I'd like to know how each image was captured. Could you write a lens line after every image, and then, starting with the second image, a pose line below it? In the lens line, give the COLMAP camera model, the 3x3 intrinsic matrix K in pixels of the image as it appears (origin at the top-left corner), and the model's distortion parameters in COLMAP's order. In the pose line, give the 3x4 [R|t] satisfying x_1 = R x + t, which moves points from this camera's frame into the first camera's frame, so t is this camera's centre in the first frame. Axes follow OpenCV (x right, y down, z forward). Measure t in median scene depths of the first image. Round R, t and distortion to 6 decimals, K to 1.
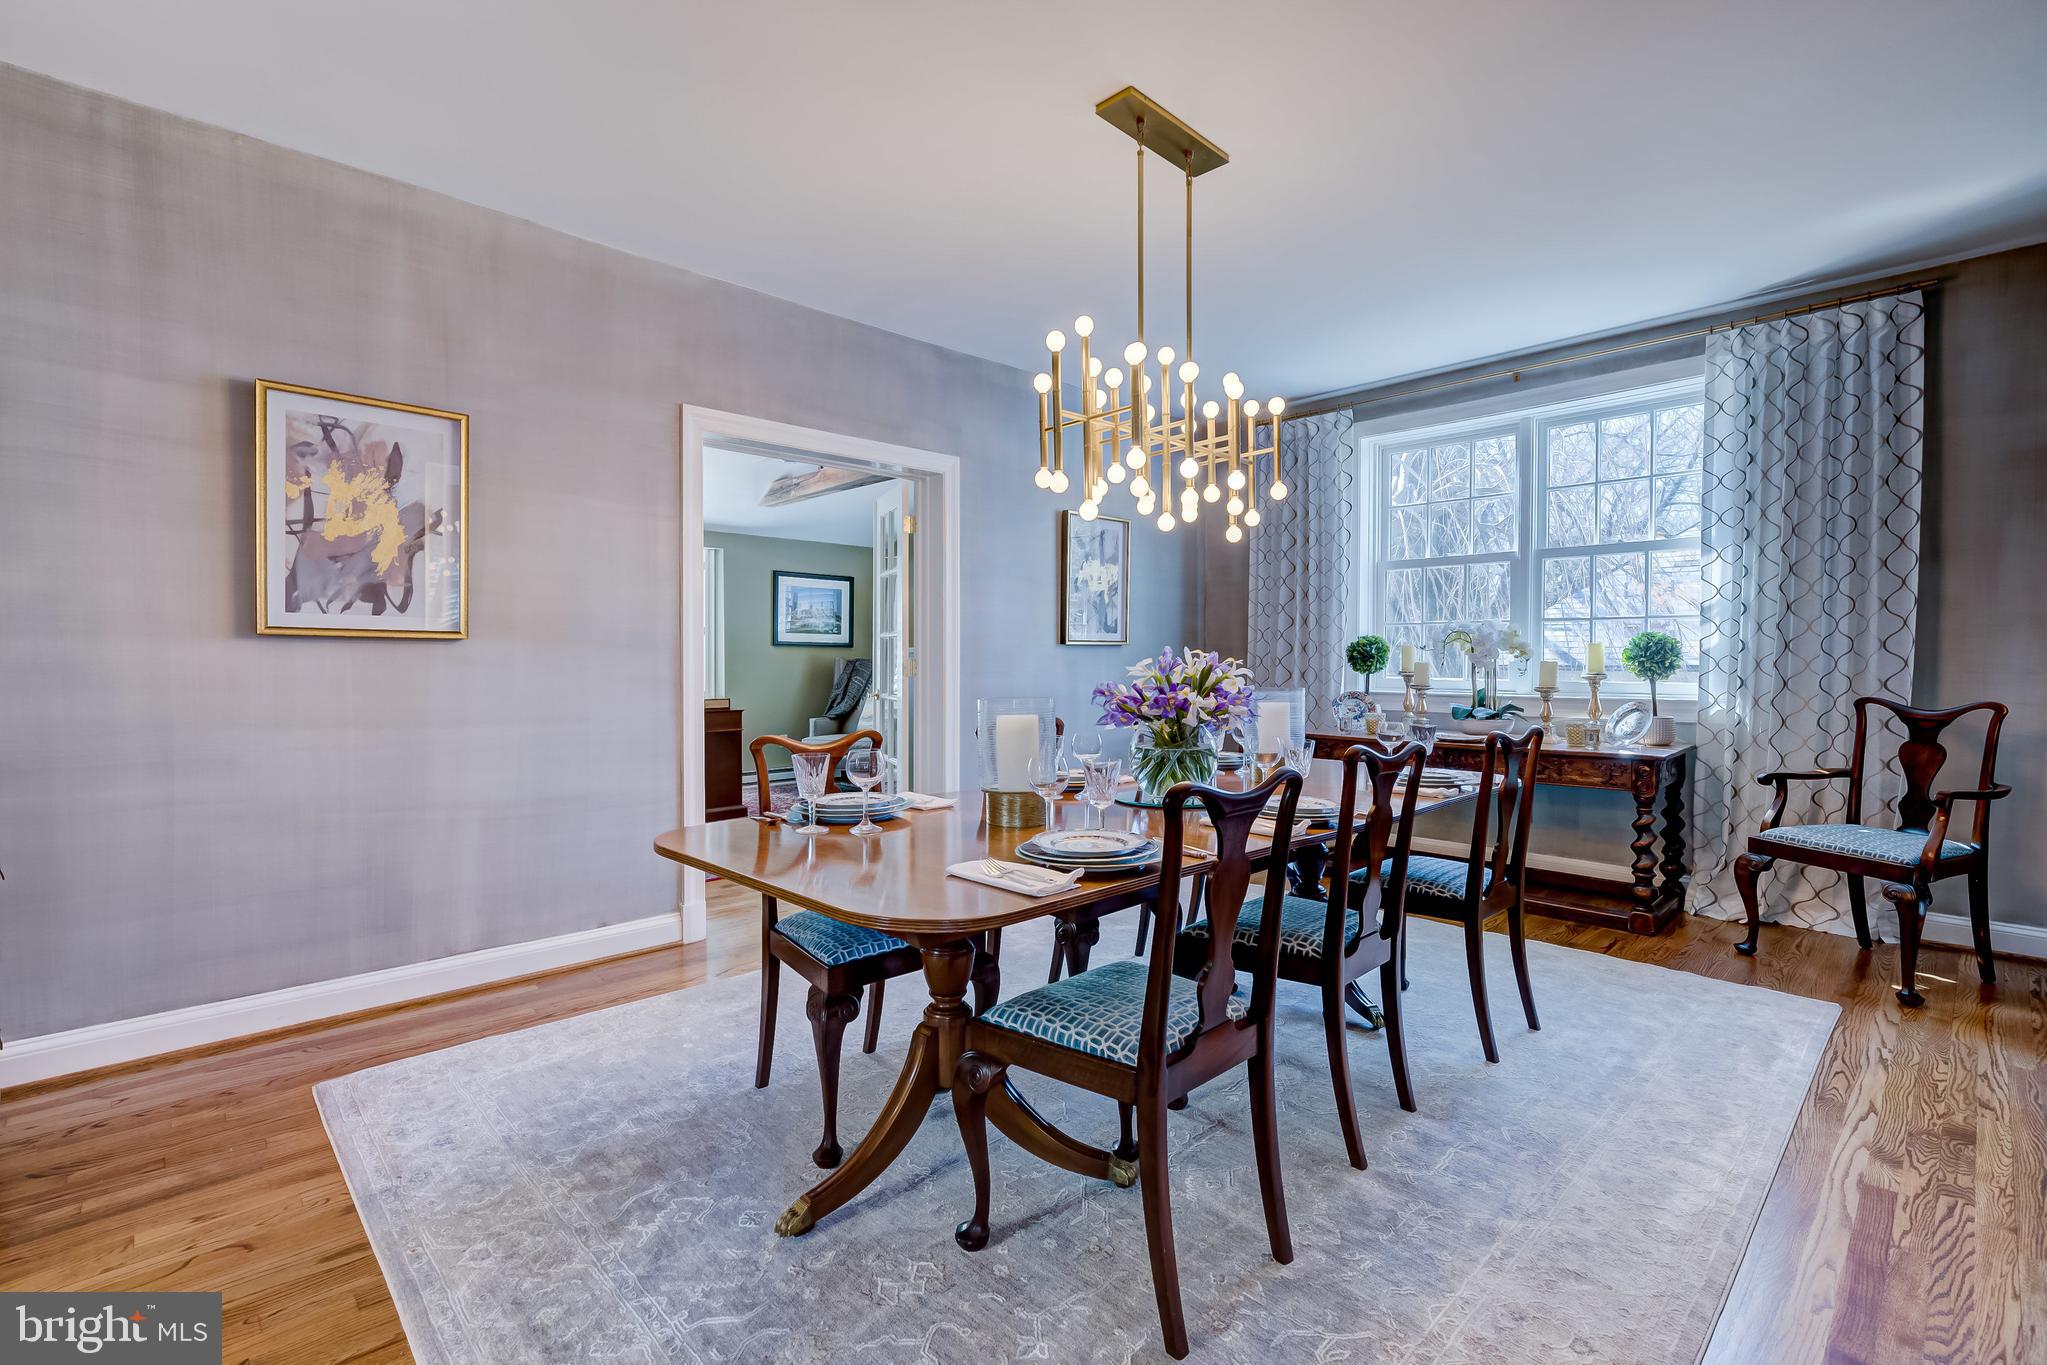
lens RADIAL K [[935.7, 0, 1031.7], [0, 935.7, 672.1], [0, 0, 1]] dist [0.004153, -0.001243]
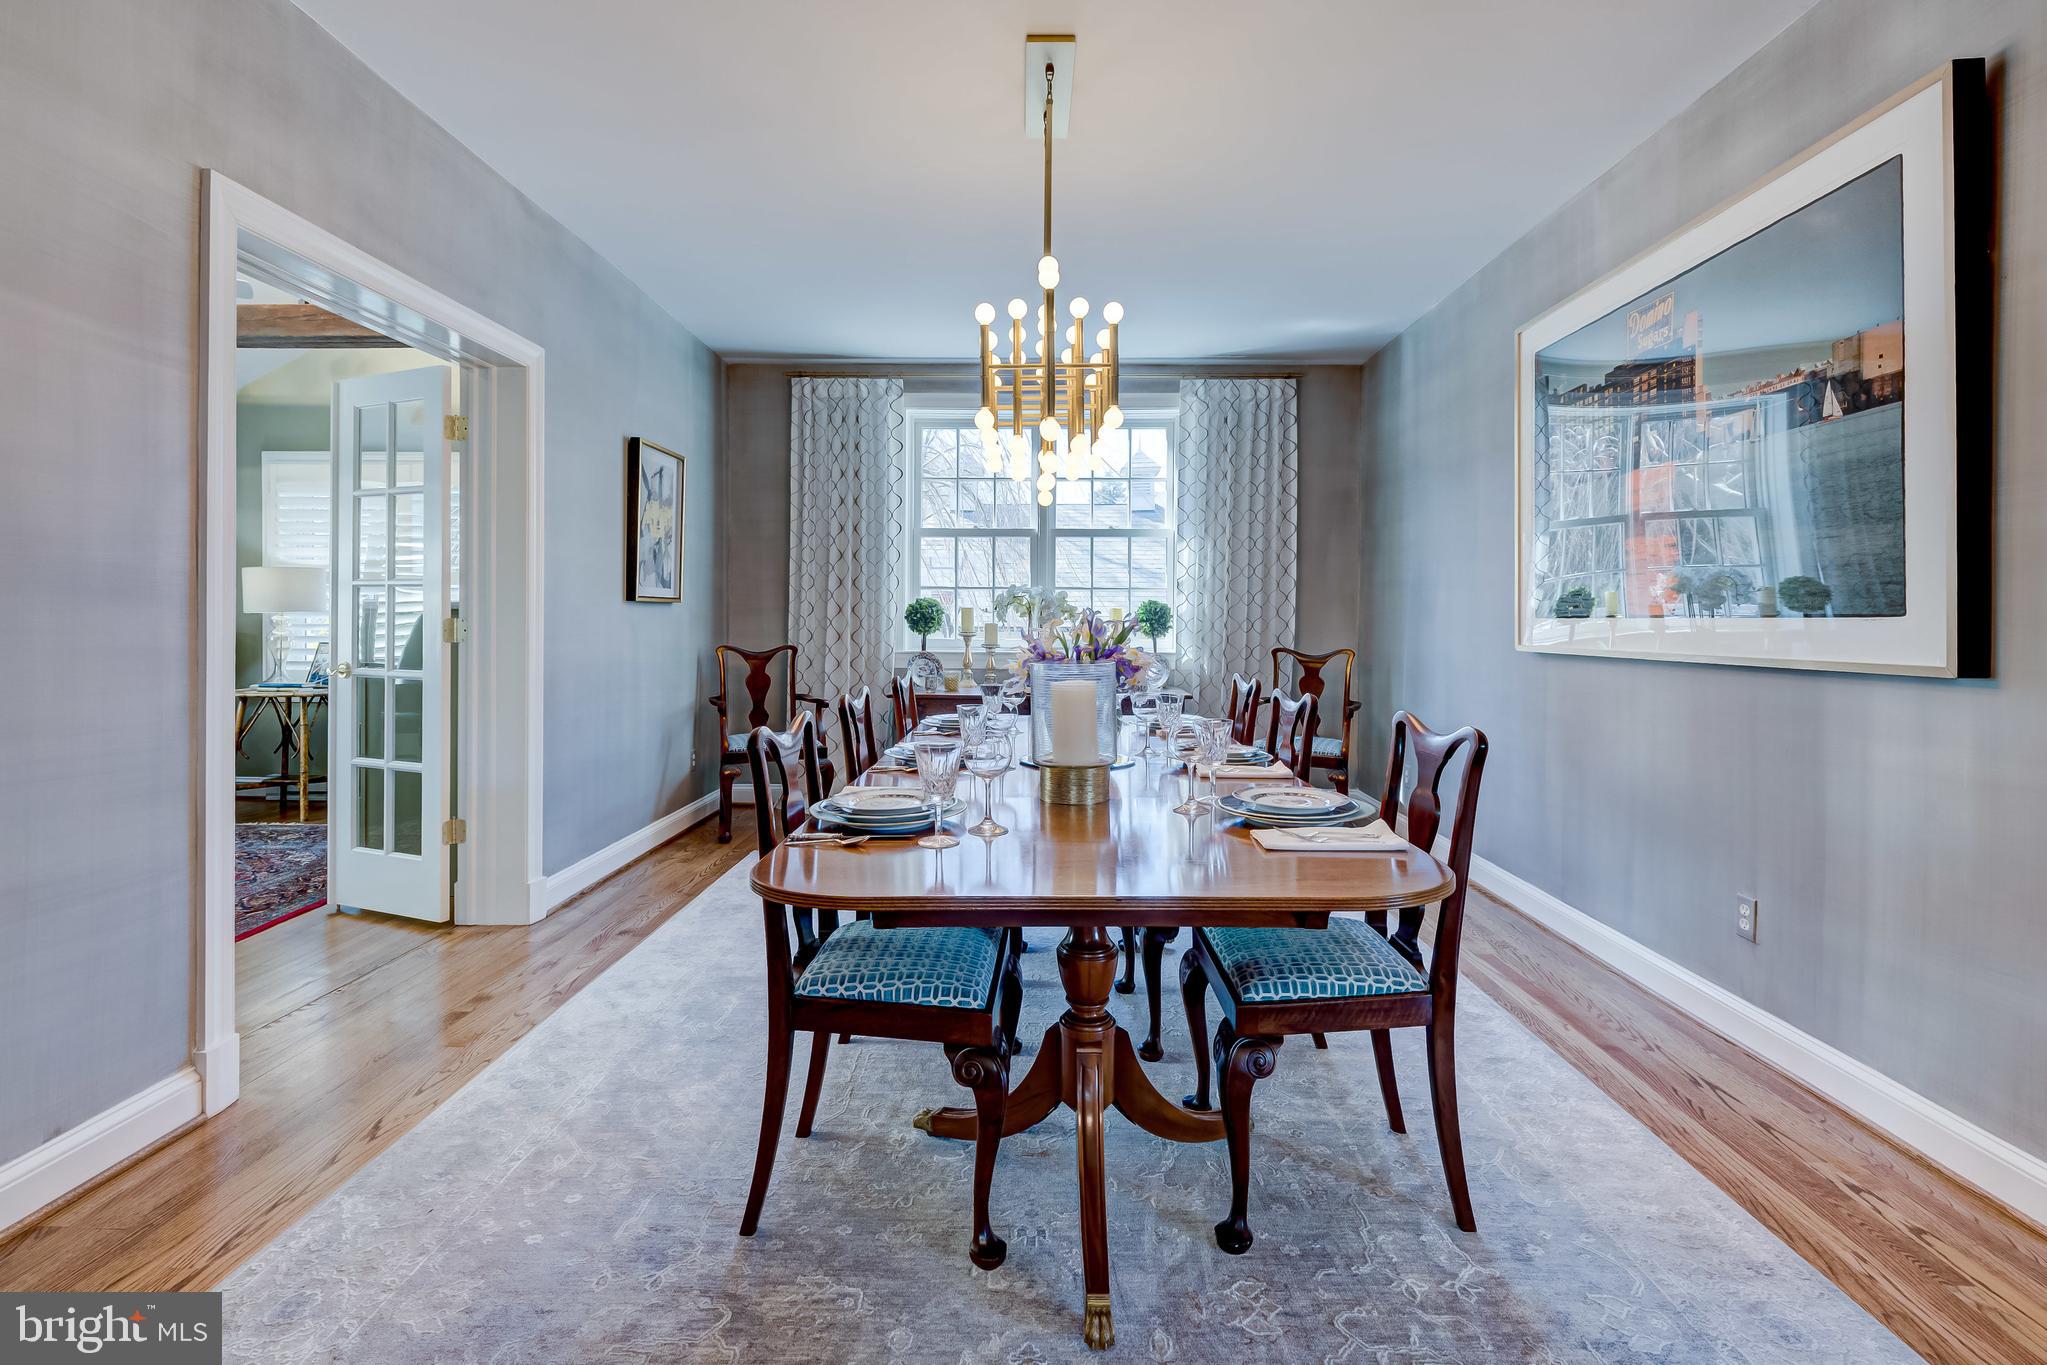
lens RADIAL K [[935.7, 0, 1045.8], [0, 935.7, 630.3], [0, 0, 1]] dist [0.004153, -0.001243]
pose [[0.693265, -0.003706, 0.720674, -0.377872], [0.006470, 0.999978, -0.001082, -0.000493], [-0.720654, 0.005413, 0.693274, 0.214418]]
